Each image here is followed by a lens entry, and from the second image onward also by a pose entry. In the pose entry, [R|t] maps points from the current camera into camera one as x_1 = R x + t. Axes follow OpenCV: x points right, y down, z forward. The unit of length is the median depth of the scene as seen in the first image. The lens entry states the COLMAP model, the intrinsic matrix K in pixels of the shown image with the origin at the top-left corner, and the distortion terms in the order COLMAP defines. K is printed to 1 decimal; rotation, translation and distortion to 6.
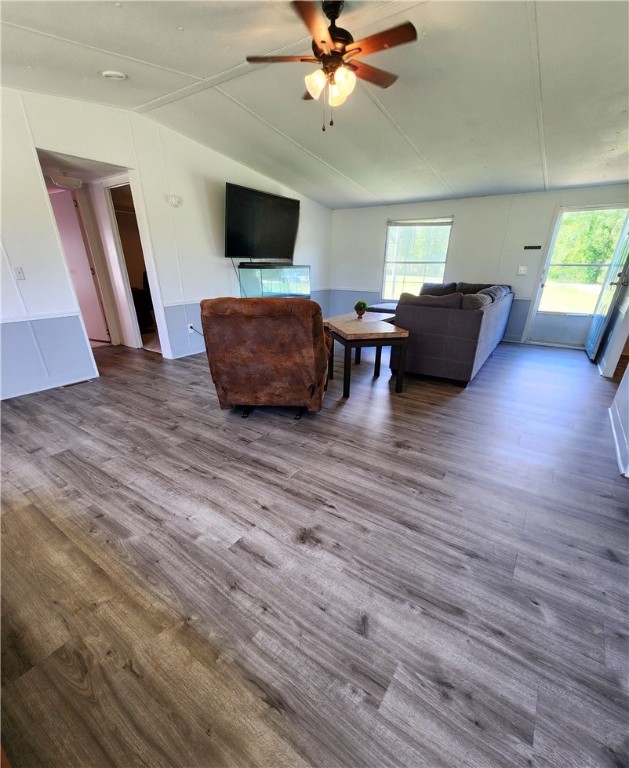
lens RADIAL K [[331.5, 0, 315.0], [0, 331.5, 405.3], [0, 0, 1]] dist [-0.000447, -0.000147]
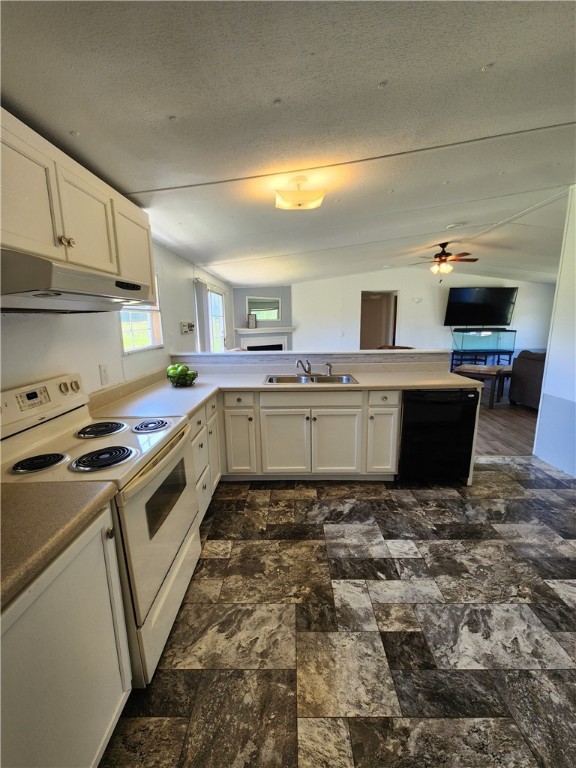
lens RADIAL K [[327.1, 0, 282.4], [0, 327.1, 383.8], [0, 0, 1]] dist [0.002130, -0.000763]
pose [[0.541027, 0.147081, -0.828044, 1.207040], [-0.328613, 0.943287, -0.047158, 0.318322], [0.774147, 0.297620, 0.558676, -0.839247]]
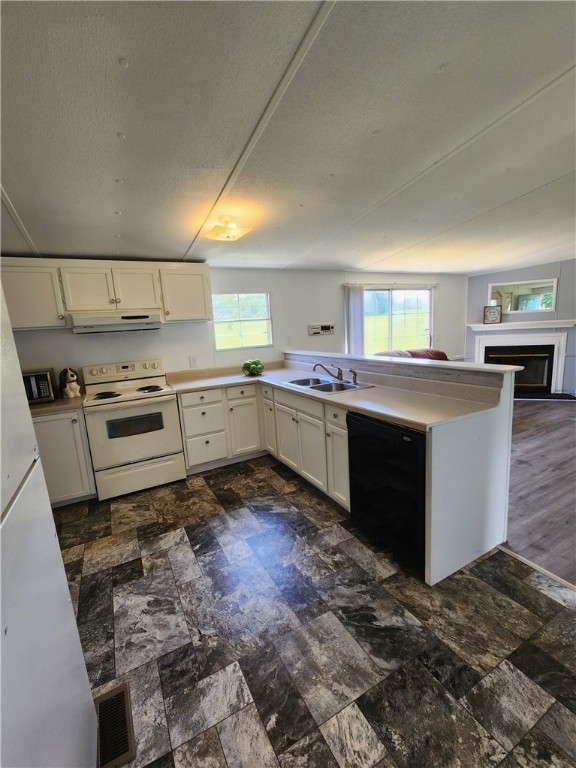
lens RADIAL K [[327.1, 0, 282.4], [0, 327.1, 383.8], [0, 0, 1]] dist [0.002130, -0.000763]
pose [[-0.468641, 0.171861, -0.866510, 1.358248], [-0.309069, 0.887002, 0.343081, -0.145066], [0.827558, 0.428593, -0.362569, 0.202891]]
